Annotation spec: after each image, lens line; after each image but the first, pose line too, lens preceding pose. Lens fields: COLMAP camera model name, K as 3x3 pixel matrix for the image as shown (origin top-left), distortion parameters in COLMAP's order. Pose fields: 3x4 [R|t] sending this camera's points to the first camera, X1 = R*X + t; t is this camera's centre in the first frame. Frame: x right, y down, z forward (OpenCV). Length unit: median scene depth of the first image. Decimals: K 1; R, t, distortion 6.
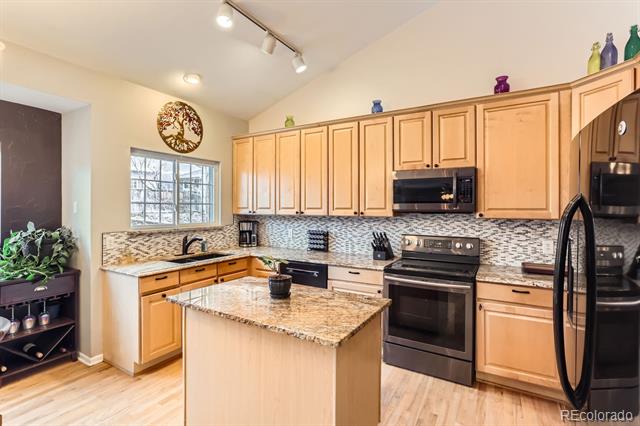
lens RADIAL K [[311.8, 0, 325.1], [0, 311.8, 208.3], [0, 0, 1]] dist [-0.015284, 0.005724]
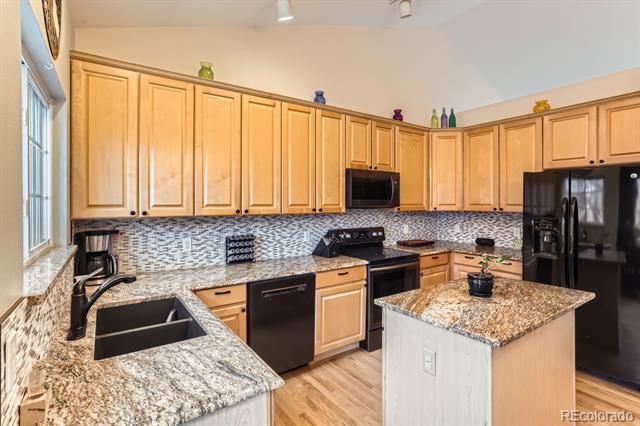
lens RADIAL K [[311.8, 0, 325.9], [0, 311.8, 204.9], [0, 0, 1]] dist [-0.015284, 0.005724]
pose [[0.430994, -0.005819, 0.902336, -0.700845], [0.008080, 0.999964, 0.002589, -0.001109], [-0.902319, 0.006175, 0.431026, 0.586012]]
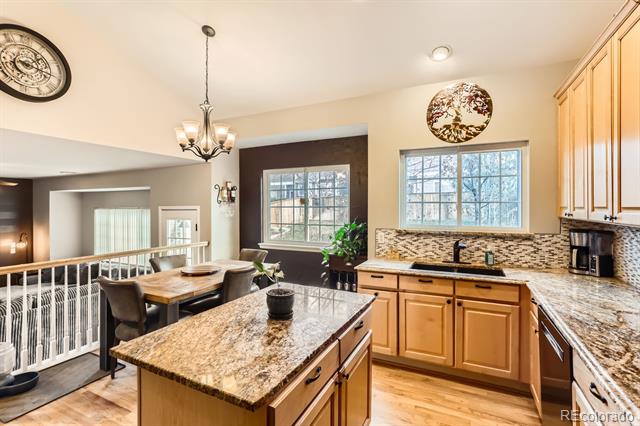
lens RADIAL K [[311.8, 0, 317.7], [0, 311.8, 208.5], [0, 0, 1]] dist [-0.015284, 0.005724]
pose [[0.051203, 0.003024, -0.998684, 0.385975], [-0.002945, 0.999992, 0.002877, 0.000346], [0.998684, 0.002794, 0.051211, 0.605518]]
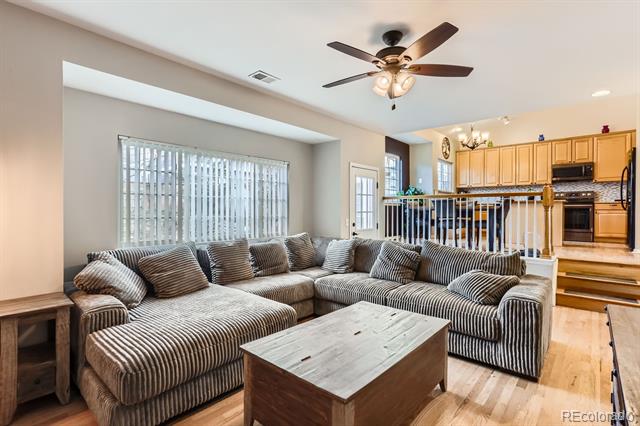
lens RADIAL K [[311.8, 0, 313.0], [0, 311.8, 213.8], [0, 0, 1]] dist [-0.015284, 0.005724]
pose [[0.974404, 0.003214, -0.224783, -1.004741], [-0.001744, 0.999976, 0.006740, 0.238161], [0.224799, -0.006175, 0.974386, -1.690611]]
